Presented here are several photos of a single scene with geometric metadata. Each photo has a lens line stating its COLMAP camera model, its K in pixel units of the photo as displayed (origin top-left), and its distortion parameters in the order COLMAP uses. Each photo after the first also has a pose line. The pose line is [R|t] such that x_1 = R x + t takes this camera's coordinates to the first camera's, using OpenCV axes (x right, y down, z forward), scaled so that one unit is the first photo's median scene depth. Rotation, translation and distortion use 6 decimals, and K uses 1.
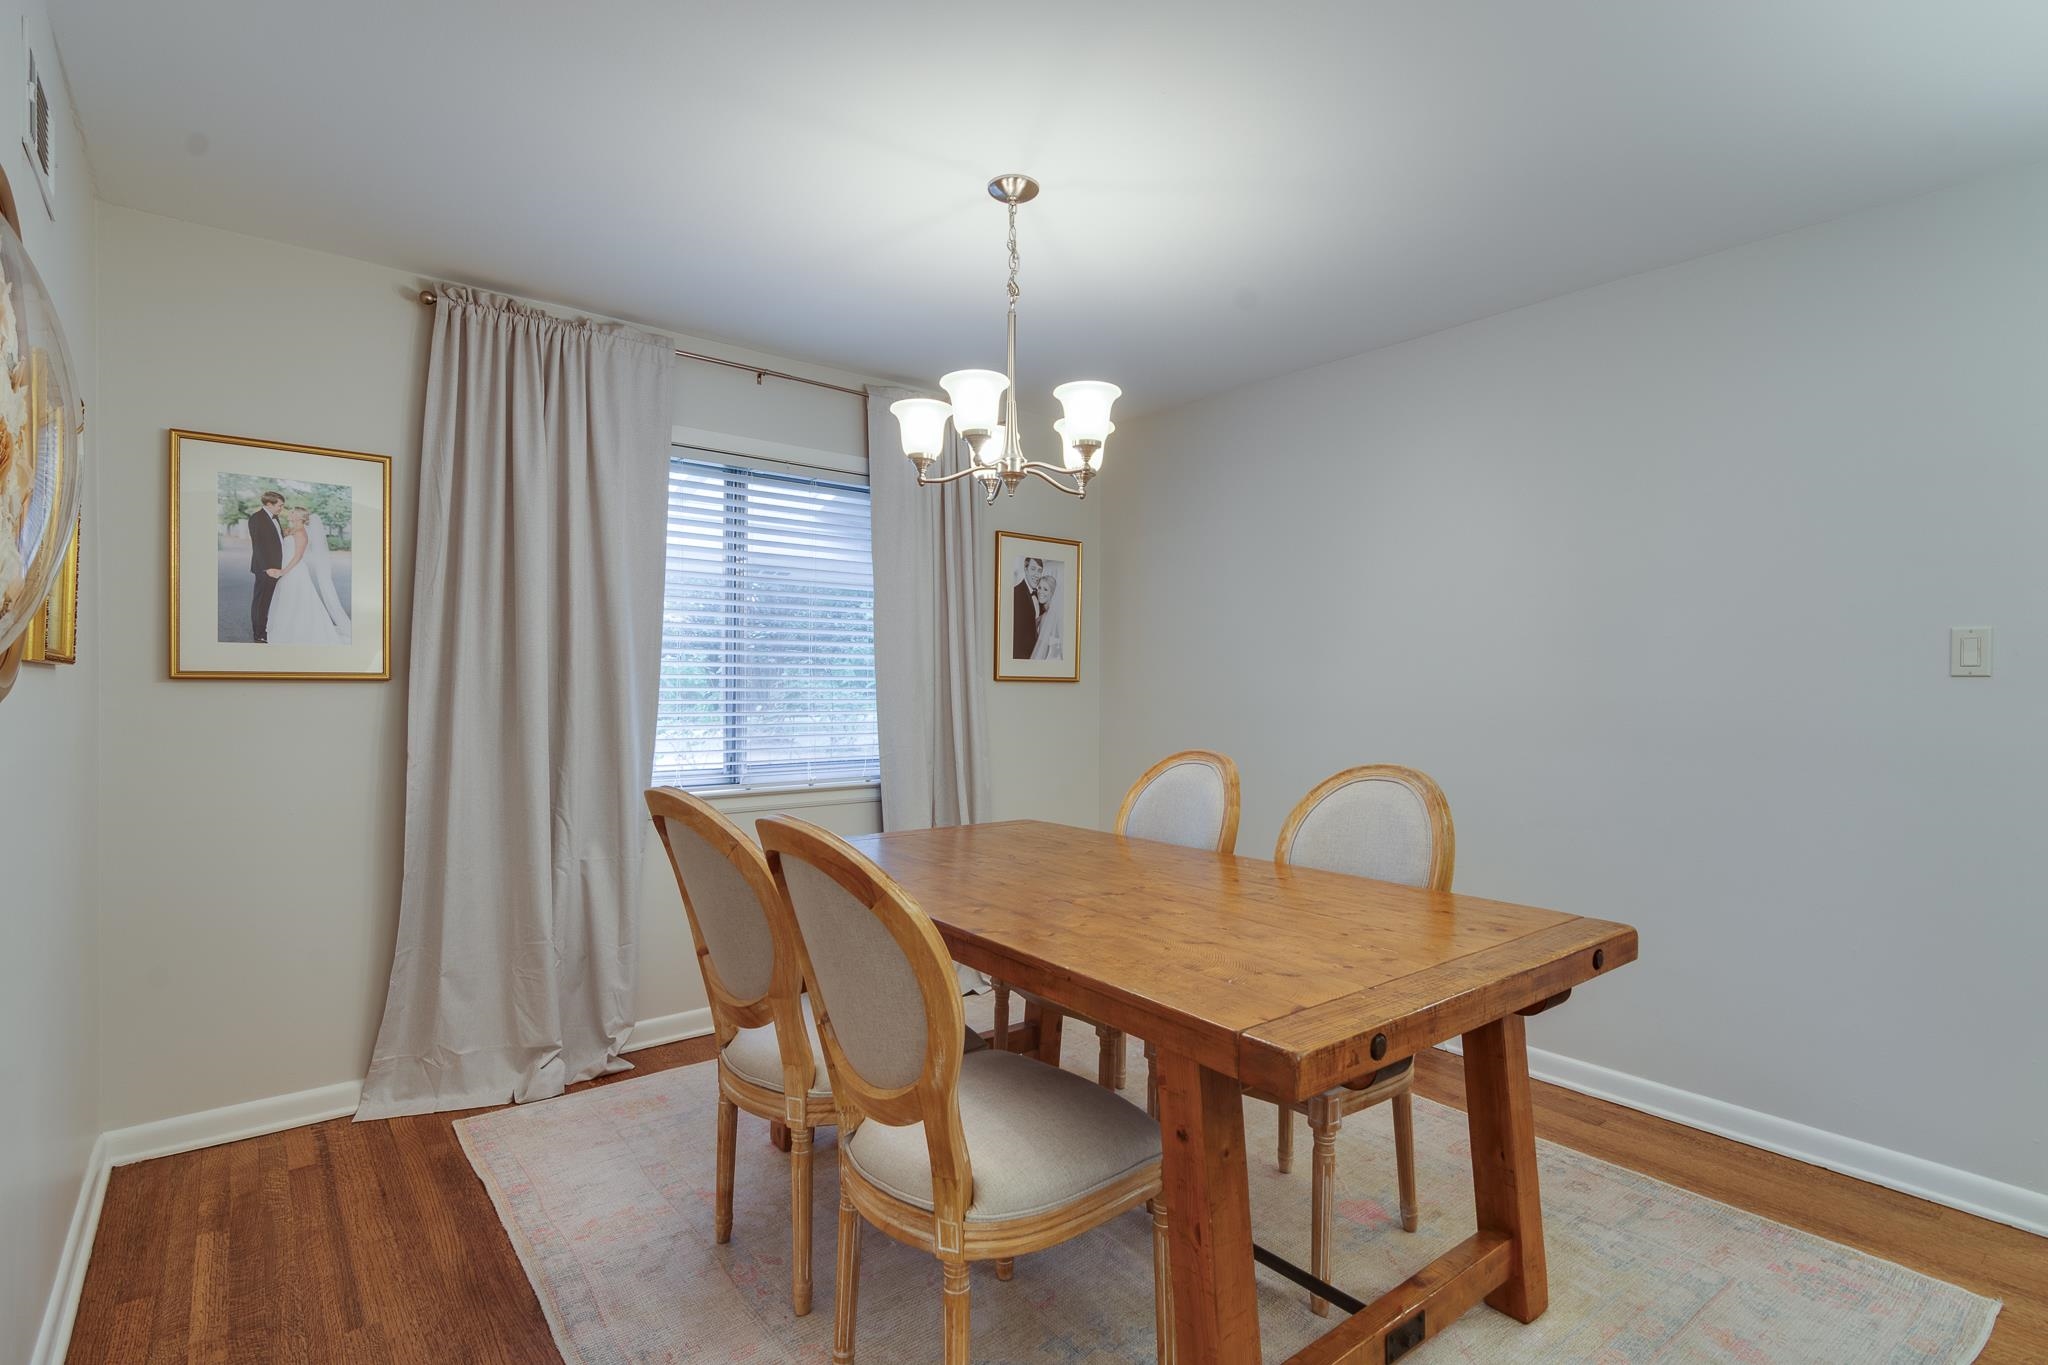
lens RADIAL K [[992.5, 0, 1023.8], [0, 992.5, 688.3], [0, 0, 1]] dist [-0.001223, -0.000017]
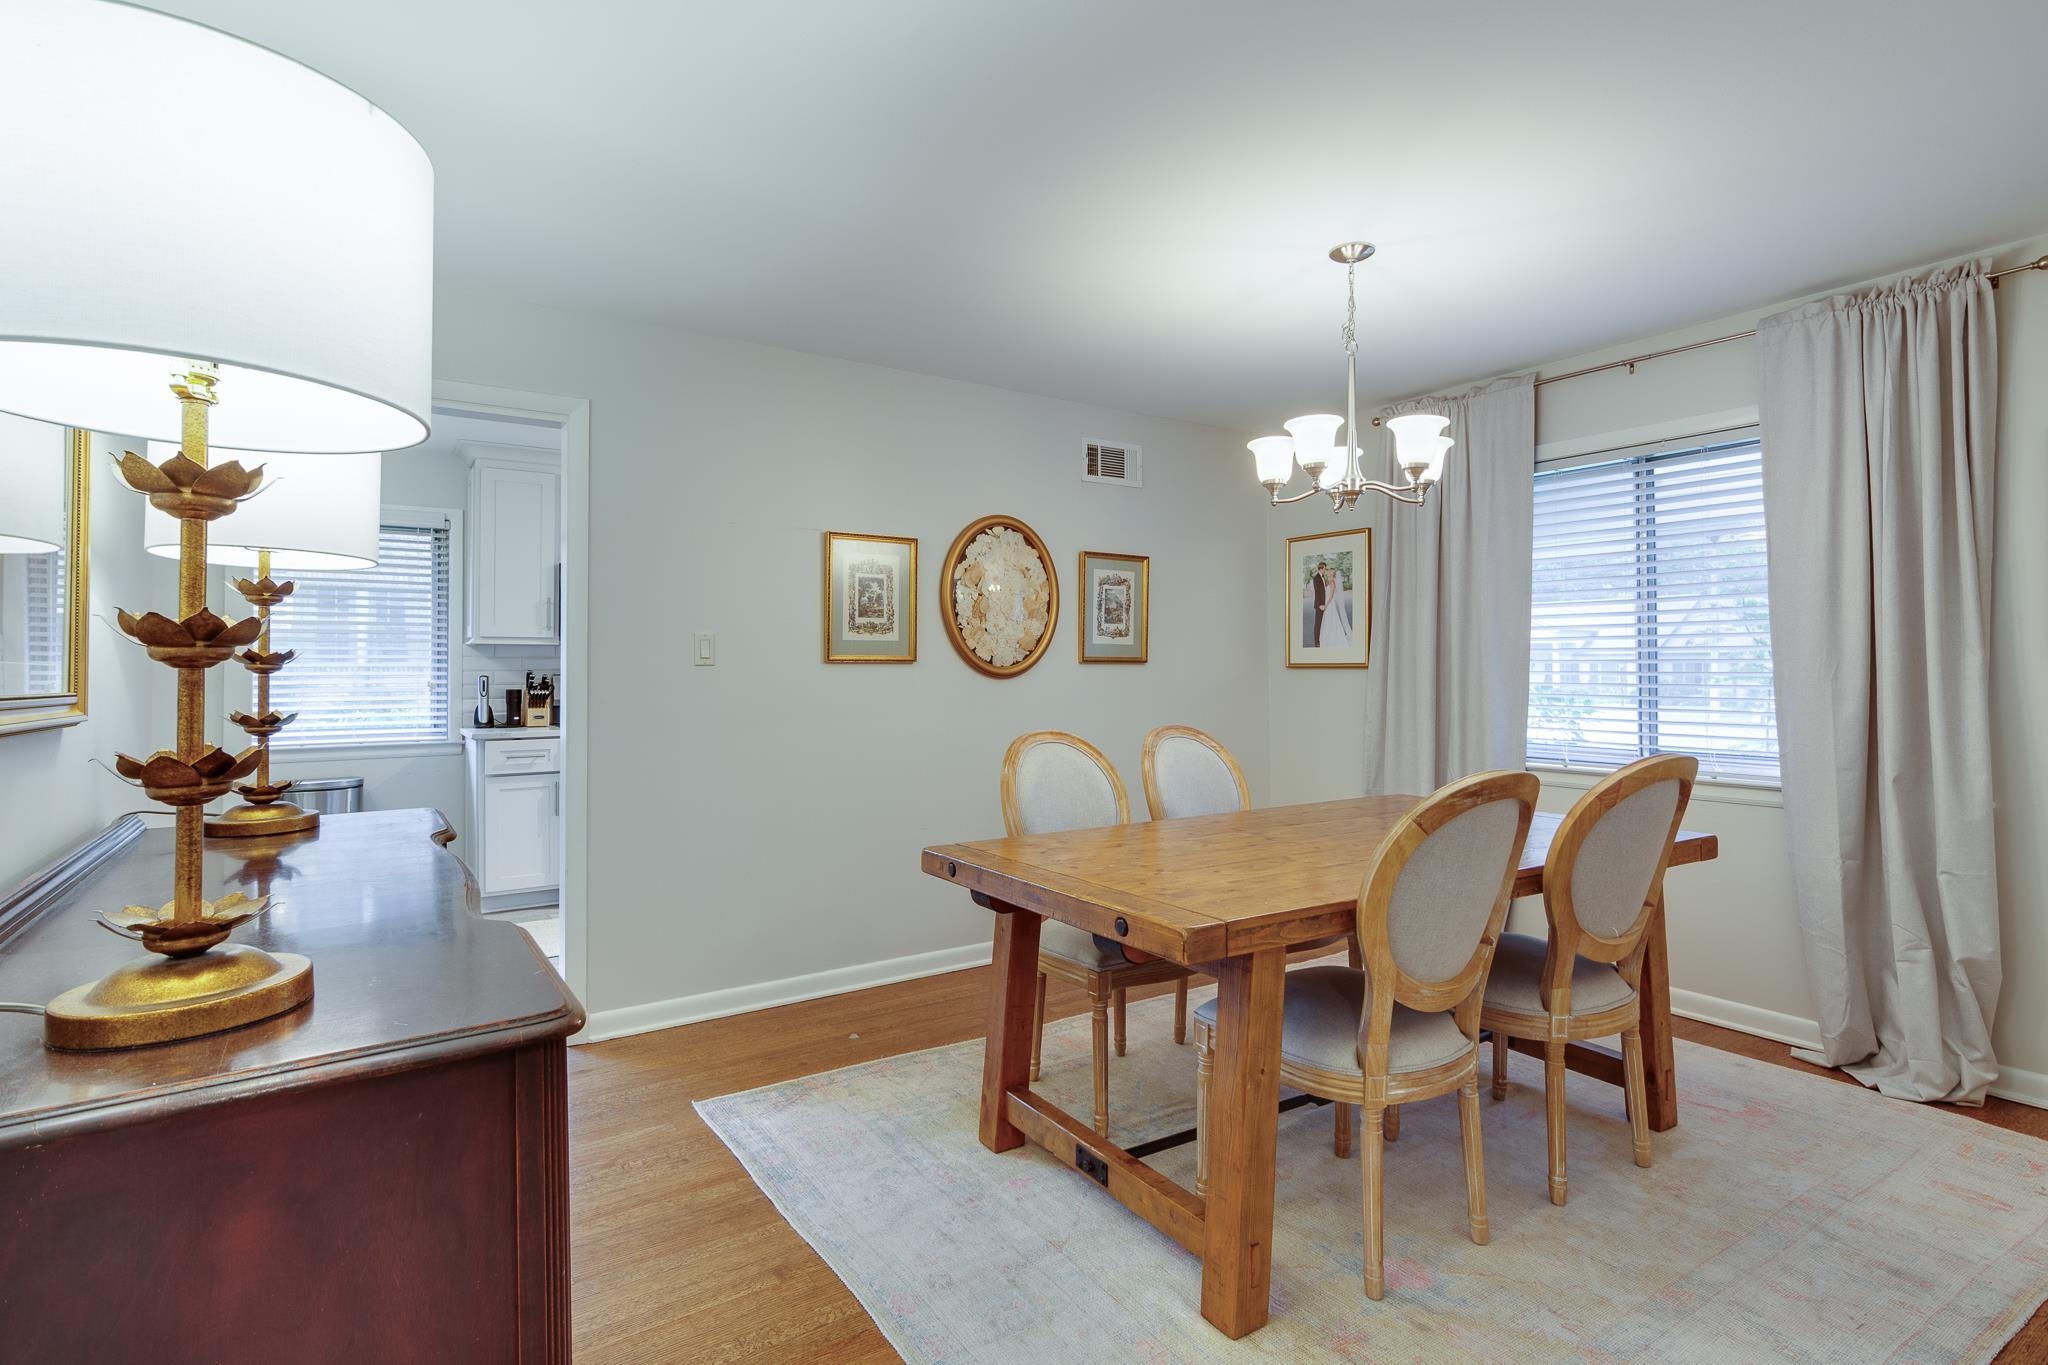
lens RADIAL K [[992.5, 0, 1023.8], [0, 992.5, 688.3], [0, 0, 1]] dist [-0.001223, -0.000017]
pose [[-0.107125, 0.007842, -0.994215, 1.069143], [-0.017593, 0.999797, 0.009782, 0.019993], [0.994090, 0.018539, -0.106965, 0.663309]]
